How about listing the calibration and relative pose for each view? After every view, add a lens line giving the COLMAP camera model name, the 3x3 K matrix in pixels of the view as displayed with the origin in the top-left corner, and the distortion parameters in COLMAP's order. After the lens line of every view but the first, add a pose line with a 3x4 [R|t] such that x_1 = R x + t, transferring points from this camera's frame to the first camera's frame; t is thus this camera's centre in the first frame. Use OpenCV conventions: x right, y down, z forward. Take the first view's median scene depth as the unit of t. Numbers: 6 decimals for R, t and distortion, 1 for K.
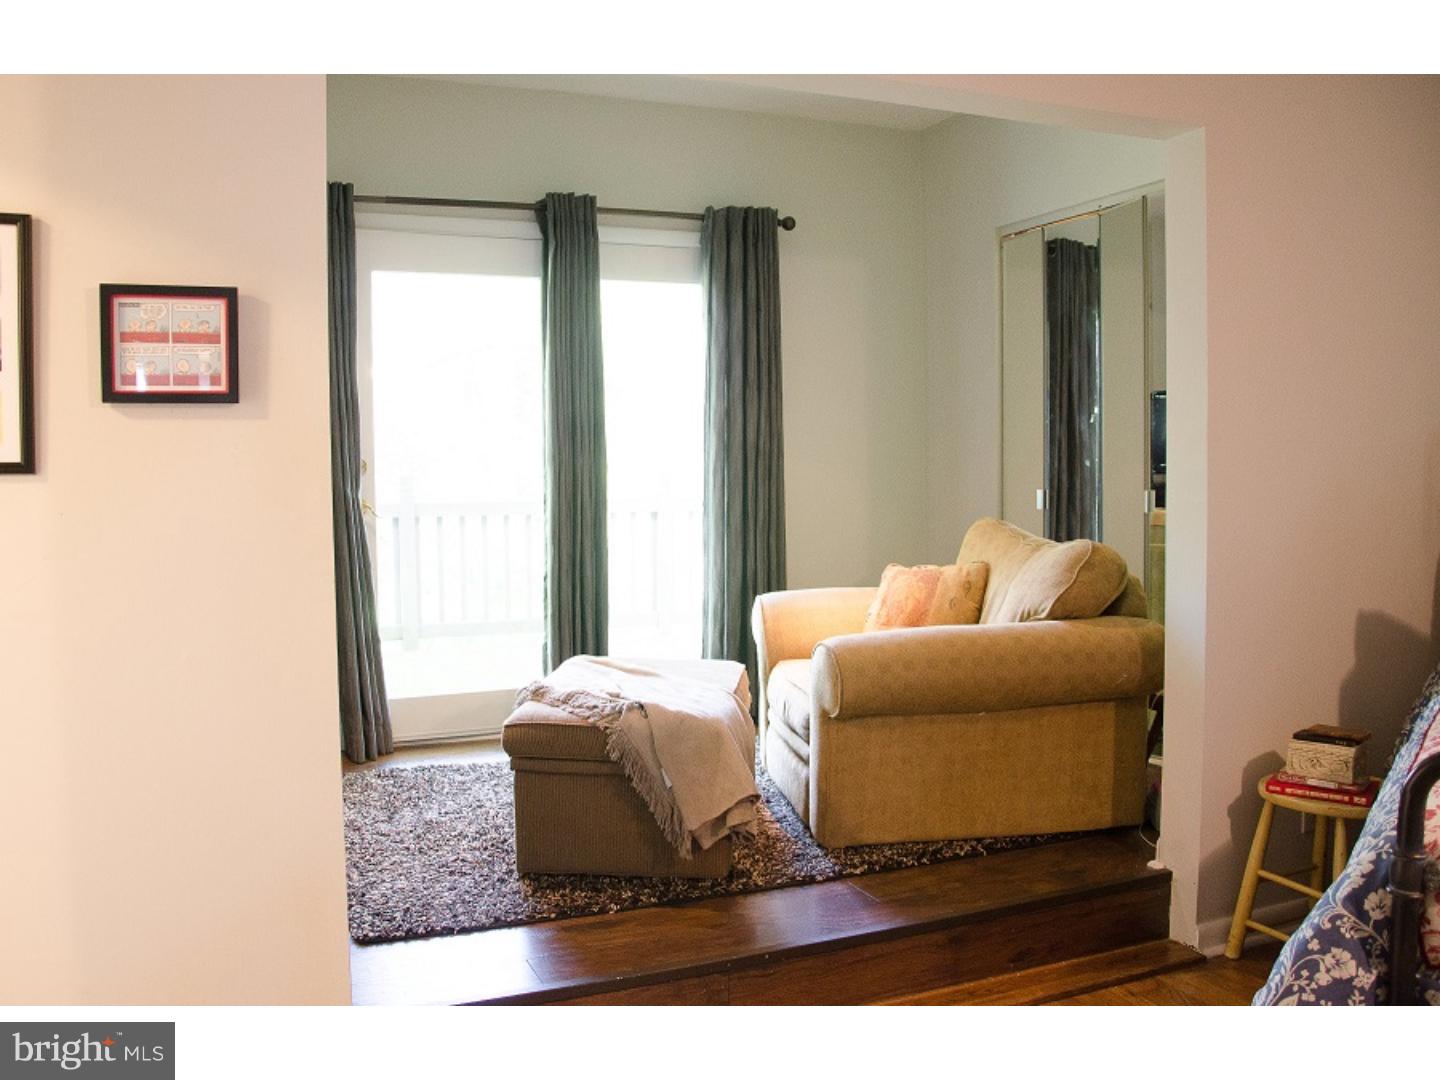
lens RADIAL K [[1218.1, 0, 718.6], [0, 1218.1, 511.8], [0, 0, 1]] dist [-0.083930, 0.001407]
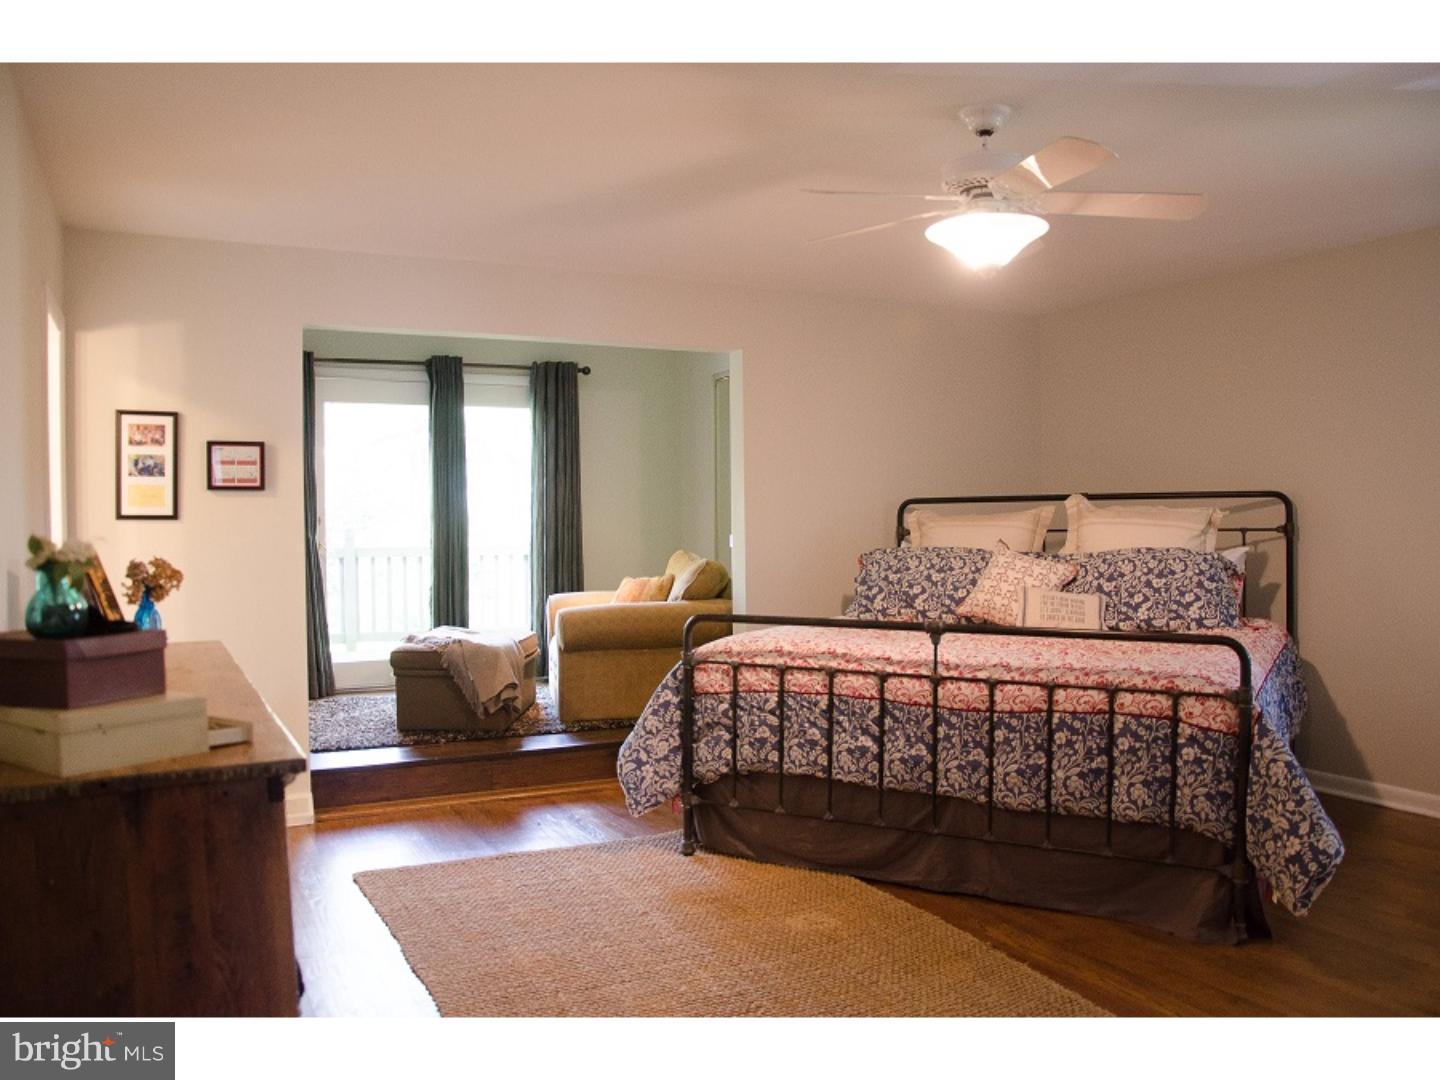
lens RADIAL K [[1172.1, 0, 720.0], [0, 1172.1, 540.0], [0, 0, 1]] dist [-0.079363, -0.000853]
pose [[0.998936, -0.000030, 0.046107, 0.212603], [0.001267, 0.999640, -0.026799, 0.037670], [-0.046090, 0.026829, 0.998577, -0.715794]]
